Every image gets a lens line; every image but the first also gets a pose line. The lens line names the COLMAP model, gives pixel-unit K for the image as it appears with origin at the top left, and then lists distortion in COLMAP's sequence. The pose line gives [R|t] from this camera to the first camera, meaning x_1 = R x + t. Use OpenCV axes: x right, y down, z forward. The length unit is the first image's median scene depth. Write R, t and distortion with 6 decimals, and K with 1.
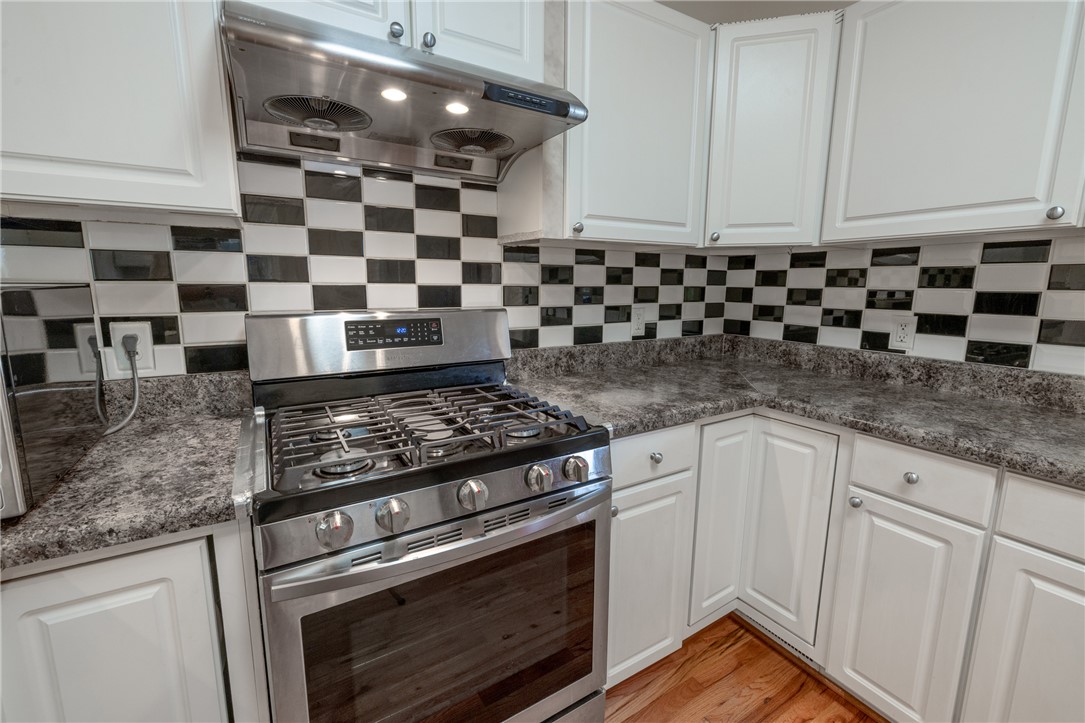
lens RADIAL K [[455.4, 0, 537.4], [0, 455.4, 358.2], [0, 0, 1]] dist [0.000568, -0.000116]
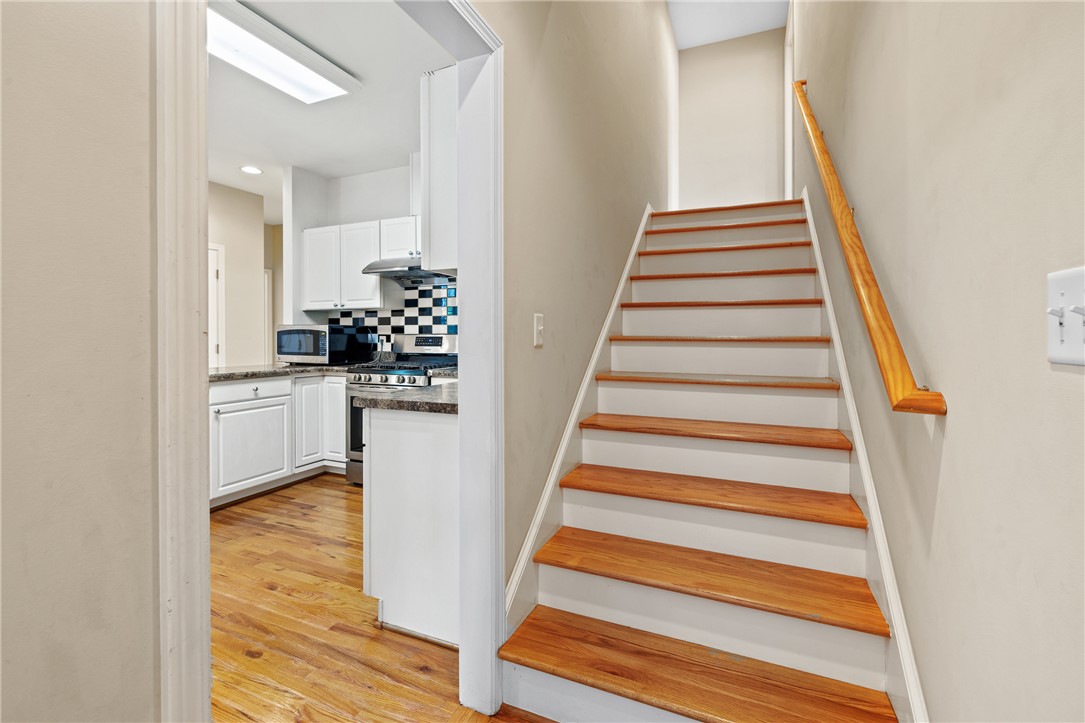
lens RADIAL K [[466.6, 0, 547.0], [0, 466.6, 341.0], [0, 0, 1]] dist [-0.000601, -0.000247]
pose [[0.594580, 0.005752, -0.804016, 2.905851], [-0.124892, 0.988498, -0.085288, 0.116747], [0.794277, 0.151126, 0.588459, -0.171138]]
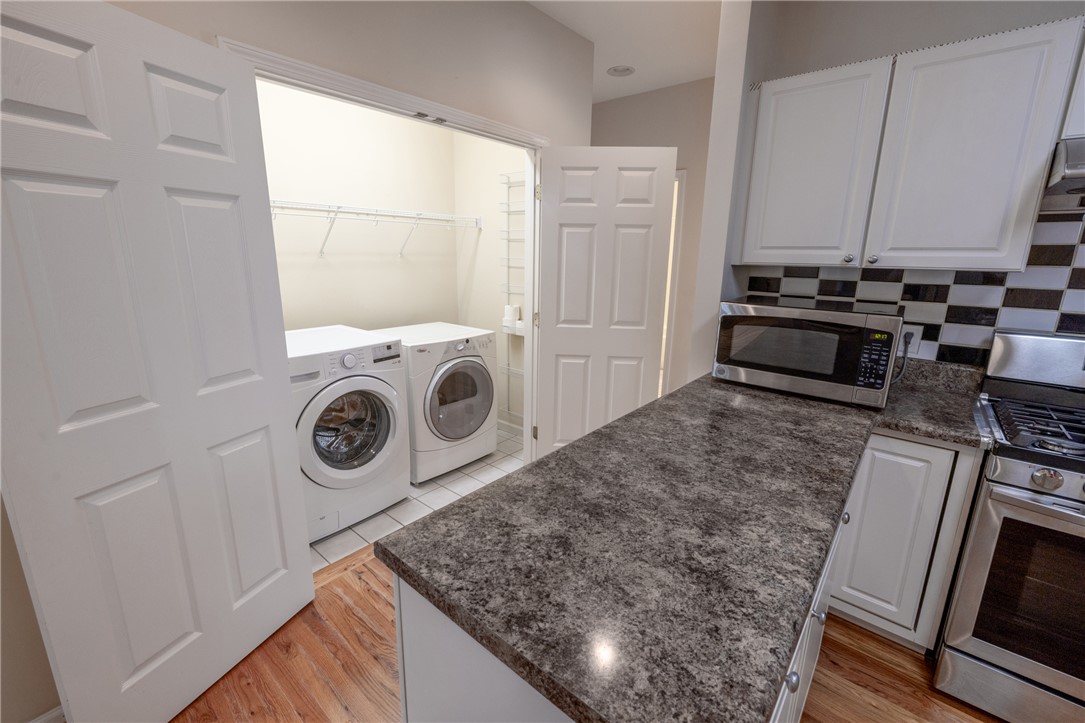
lens RADIAL K [[455.4, 0, 537.4], [0, 455.4, 358.2], [0, 0, 1]] dist [0.000568, -0.000116]
pose [[0.325207, 0.210618, -0.921889, 0.252549], [-0.162021, 0.972876, 0.165112, -0.011673], [0.931659, 0.095670, 0.350511, -0.889170]]
